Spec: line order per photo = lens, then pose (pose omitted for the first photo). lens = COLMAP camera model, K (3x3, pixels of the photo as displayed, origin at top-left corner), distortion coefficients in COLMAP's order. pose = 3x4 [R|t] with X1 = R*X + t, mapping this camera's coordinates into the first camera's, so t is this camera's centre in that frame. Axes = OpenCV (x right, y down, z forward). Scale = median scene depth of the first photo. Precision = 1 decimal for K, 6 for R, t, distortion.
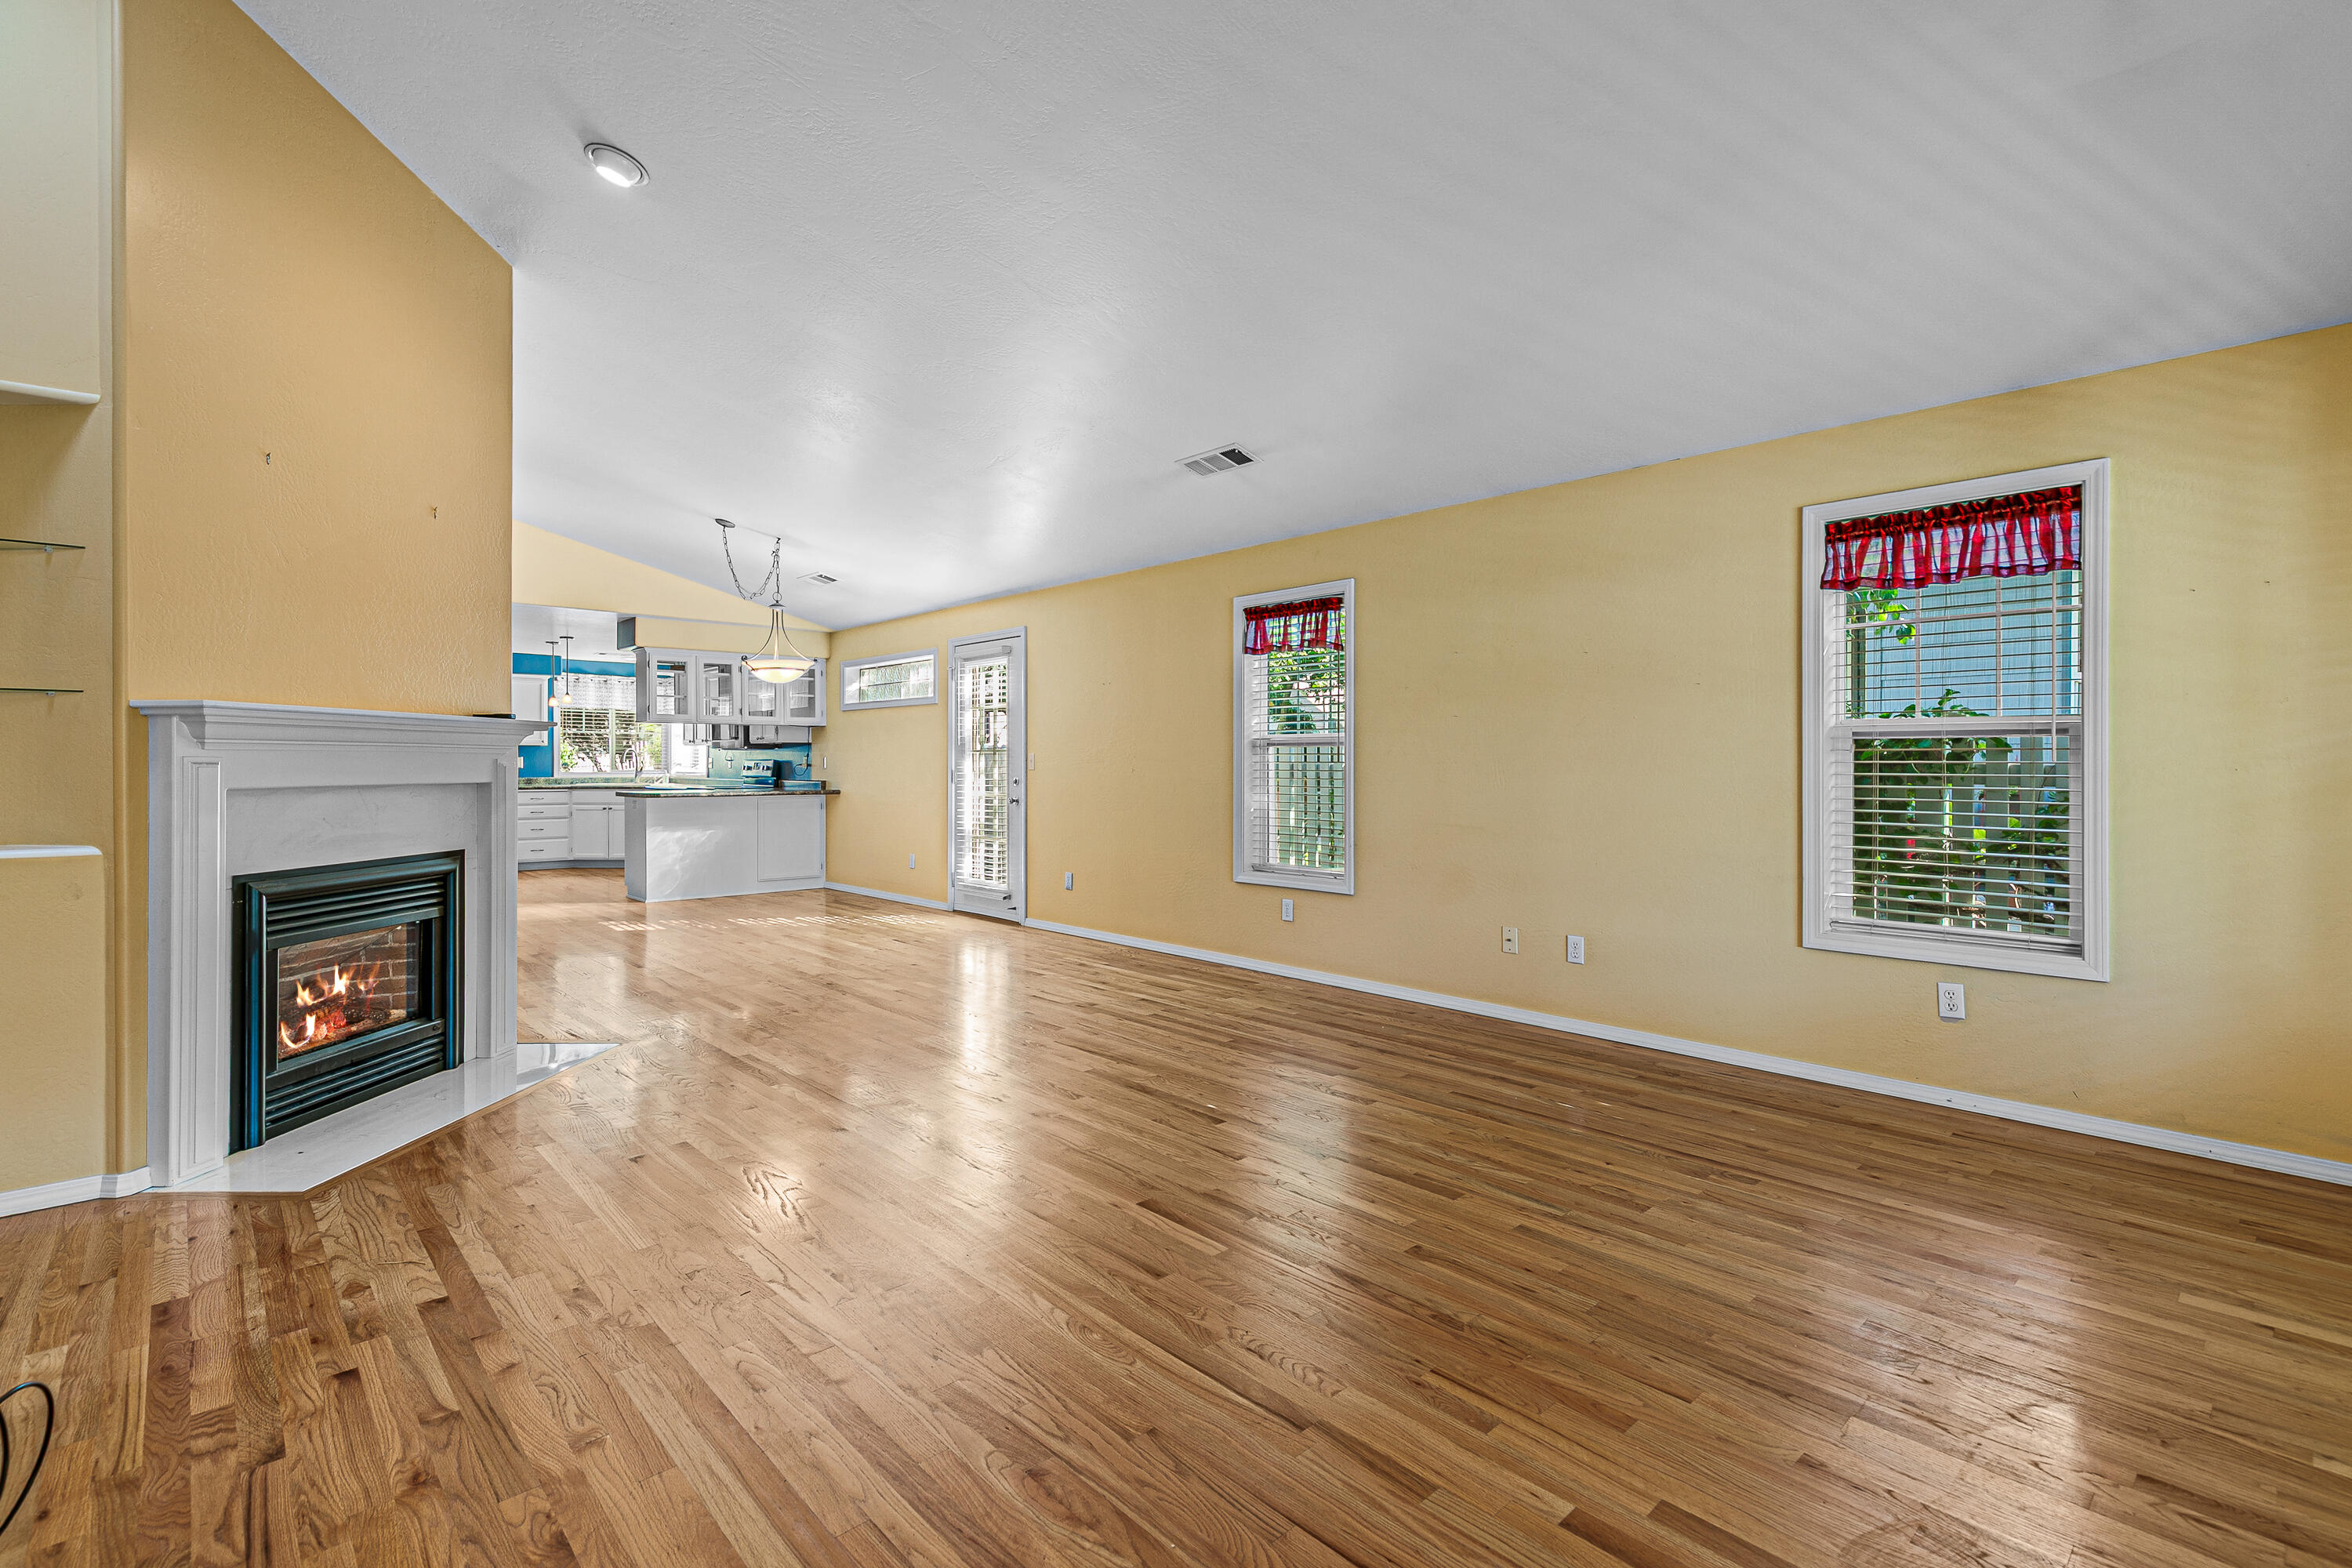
lens RADIAL K [[1075.9, 0, 1191.7], [0, 1075.9, 770.4], [0, 0, 1]] dist [0.006058, -0.000491]
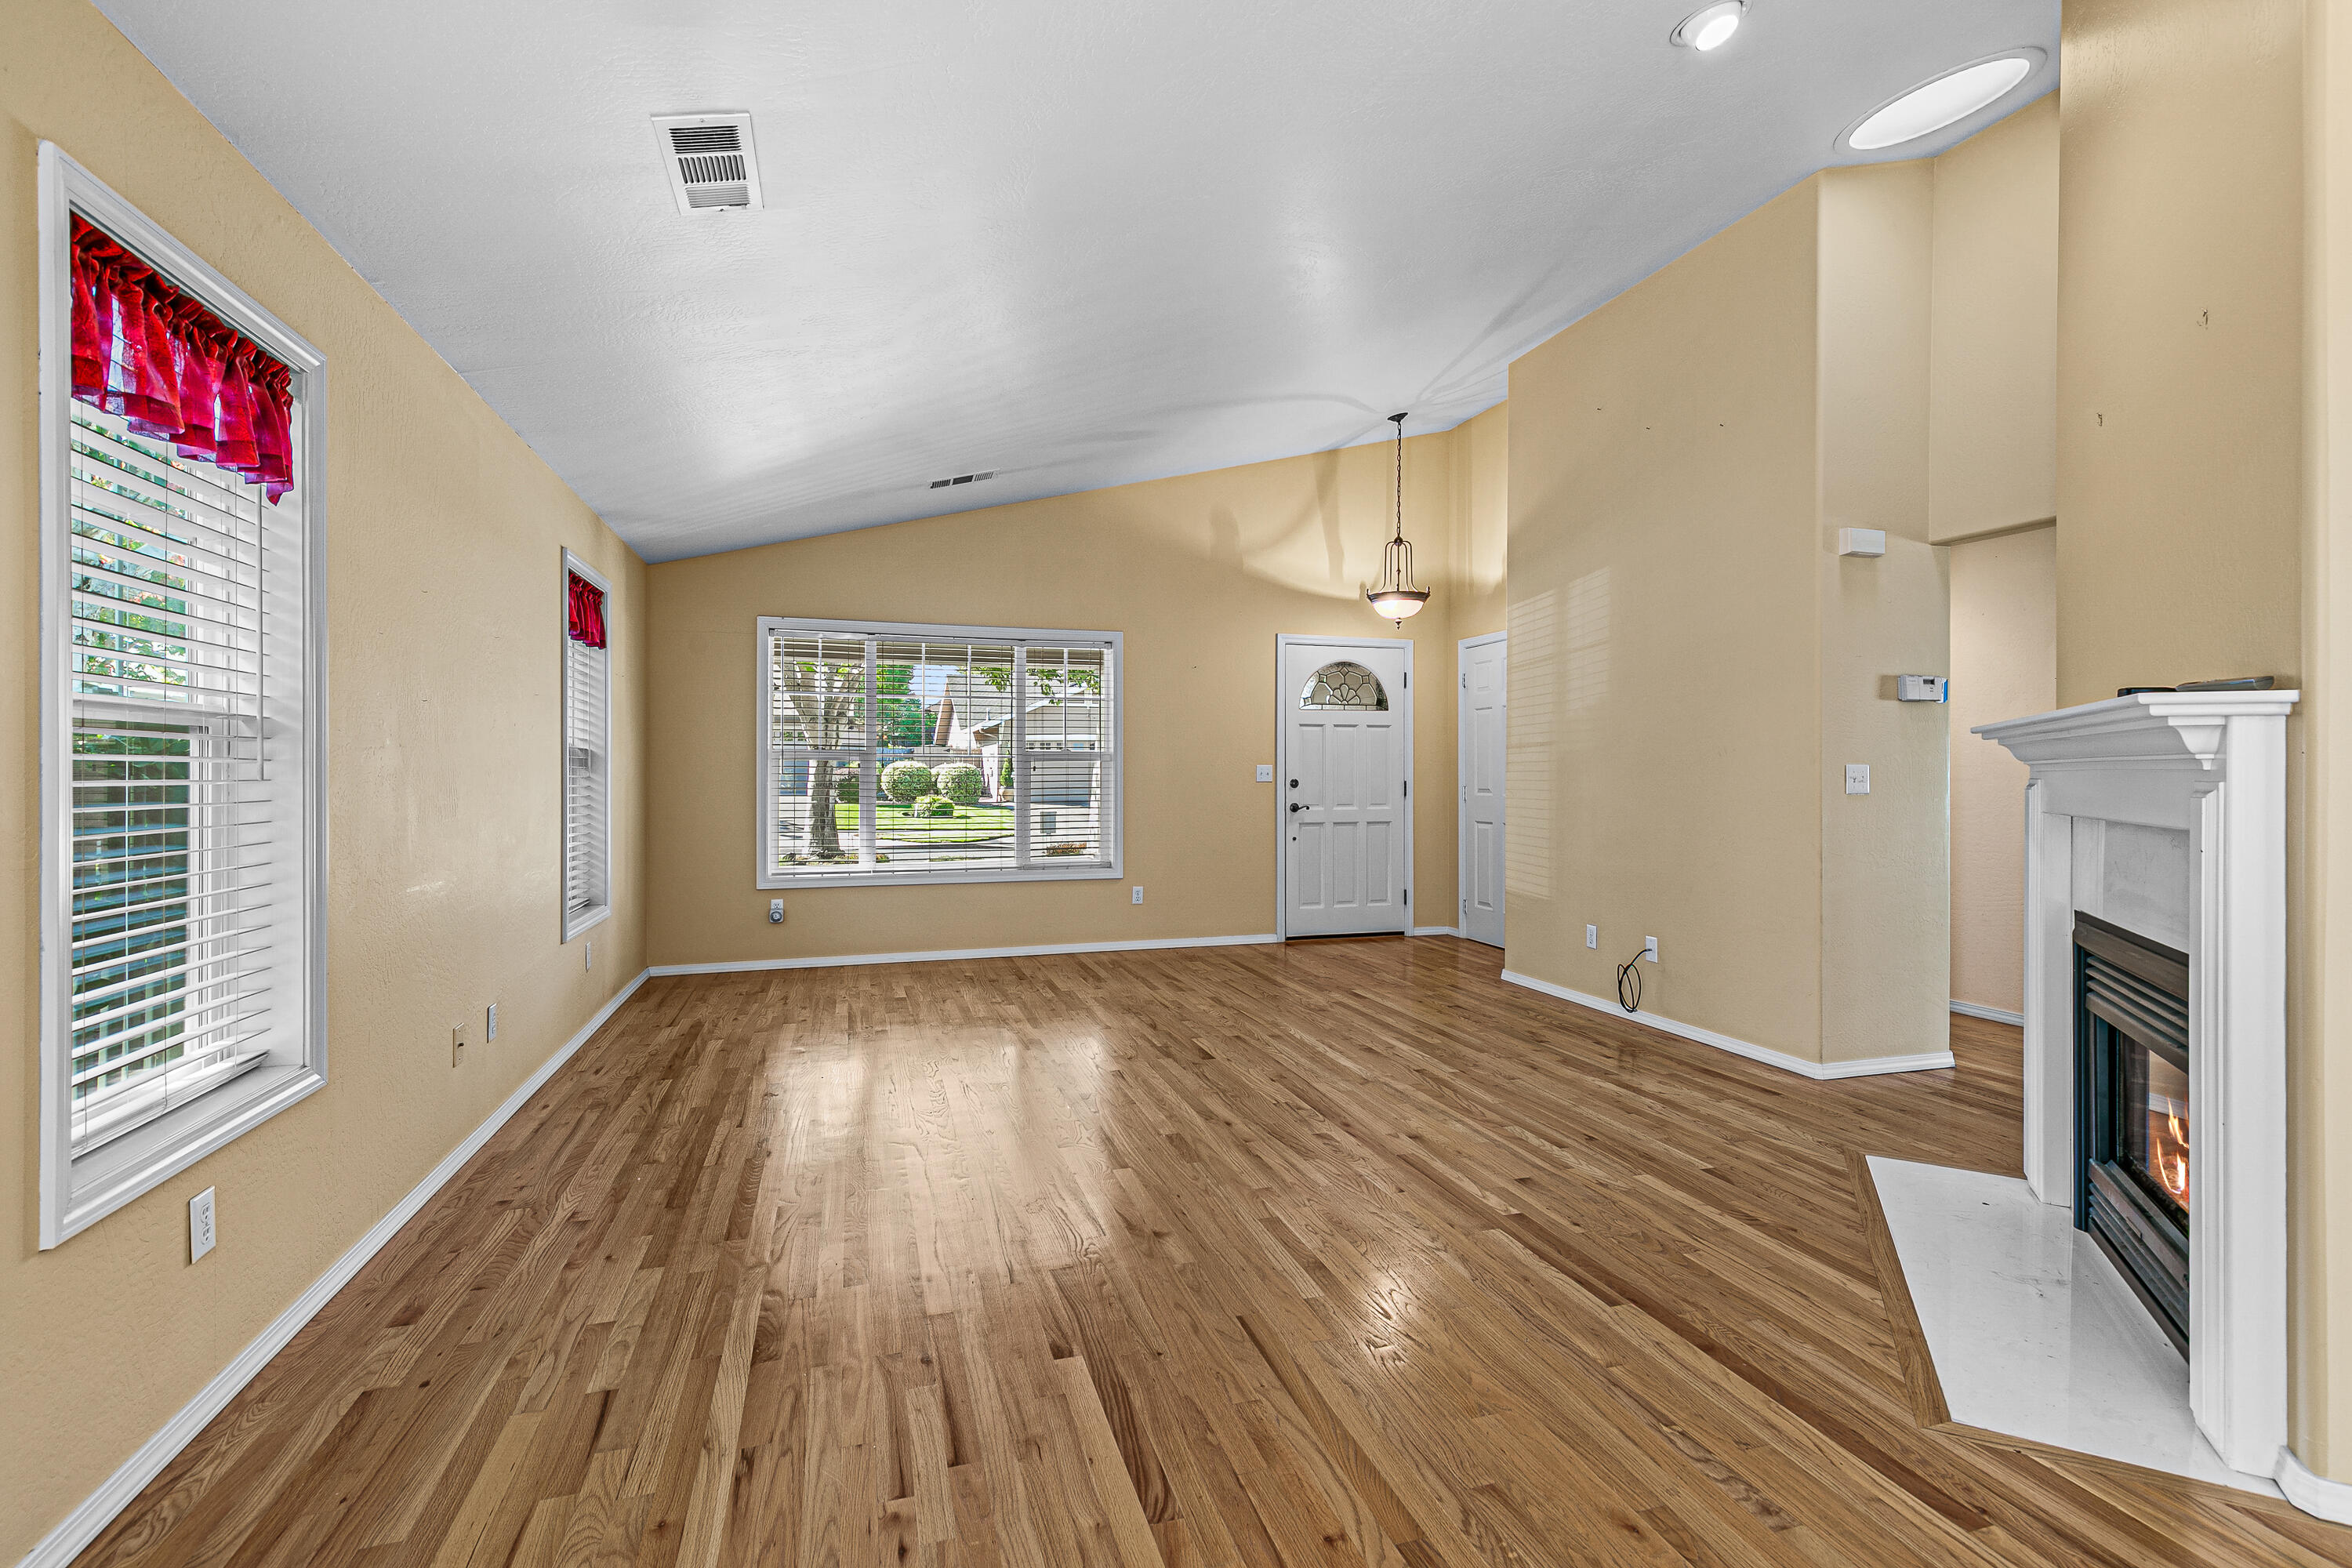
lens RADIAL K [[1075.9, 0, 1175.6], [0, 1075.9, 775.1], [0, 0, 1]] dist [0.006058, -0.000491]
pose [[-0.896042, -0.002208, 0.443963, -0.212249], [0.001866, 0.999960, 0.008739, -0.007772], [-0.443965, 0.008659, -0.896002, 0.740403]]
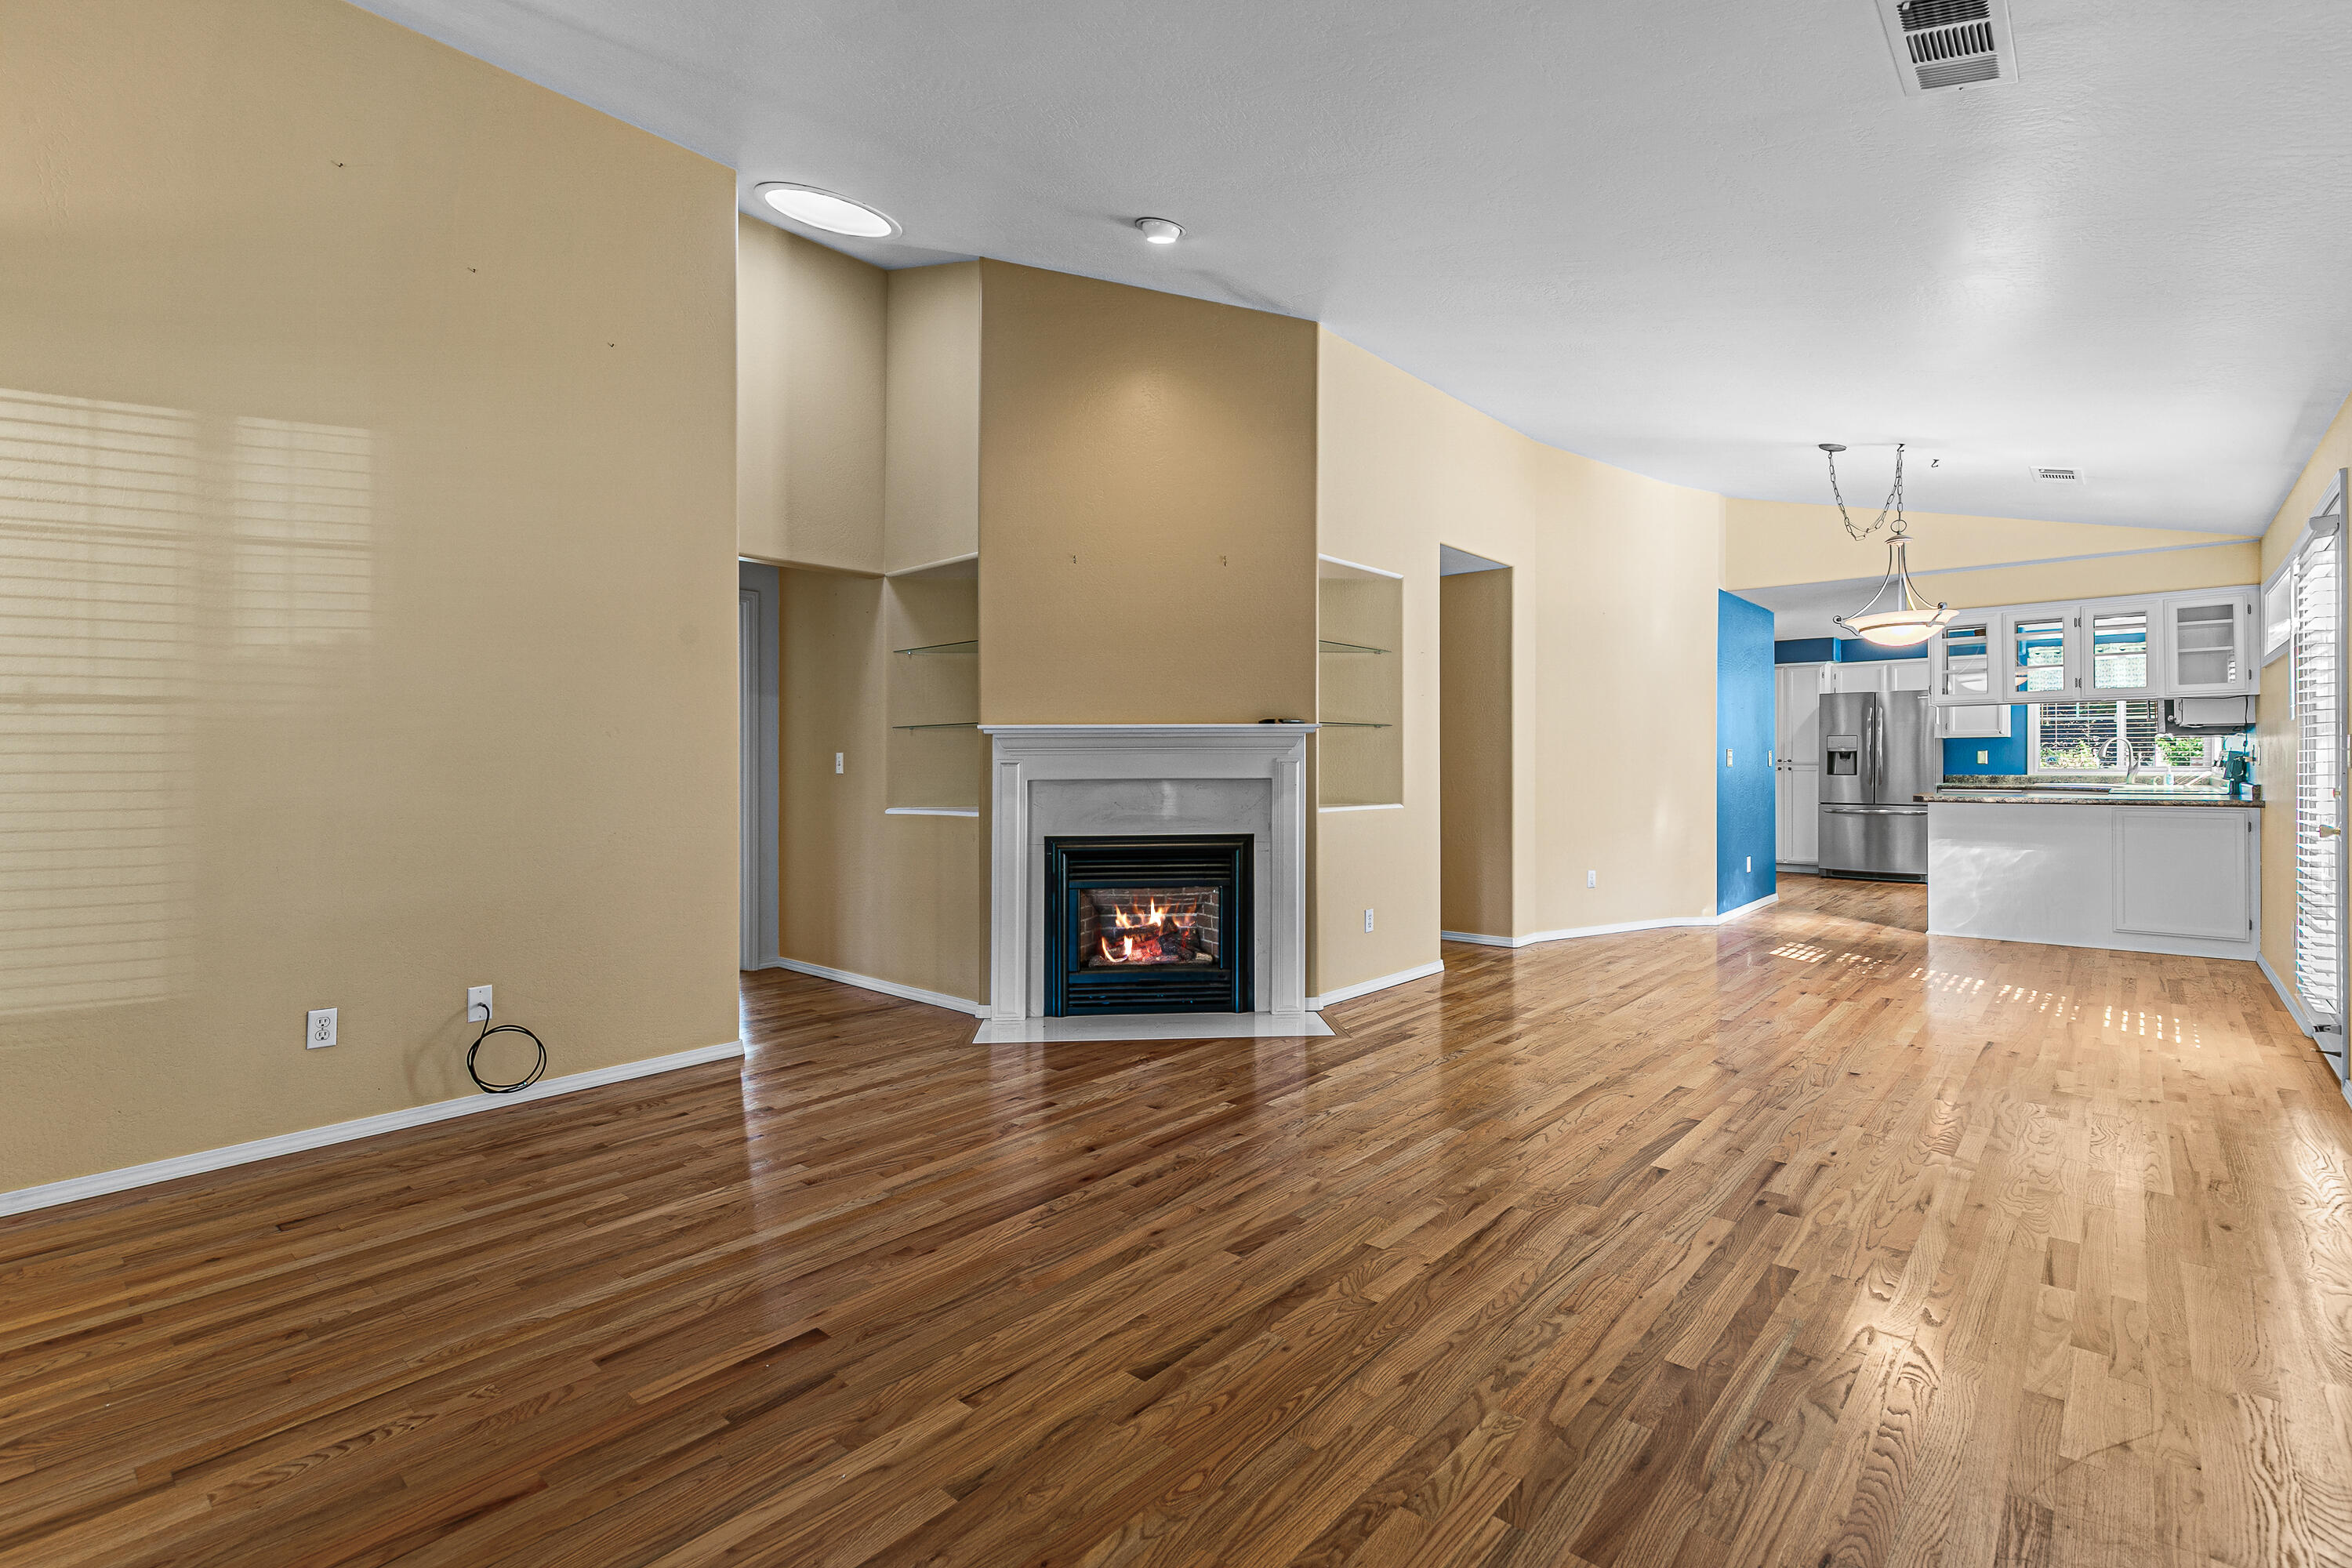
lens RADIAL K [[1075.9, 0, 1179.9], [0, 1075.9, 763.1], [0, 0, 1]] dist [0.006058, -0.000491]
pose [[0.098545, 0.000371, -0.995133, 0.228839], [-0.001636, 0.999999, 0.000211, -0.002310], [0.995131, 0.001607, 0.098546, 0.360451]]
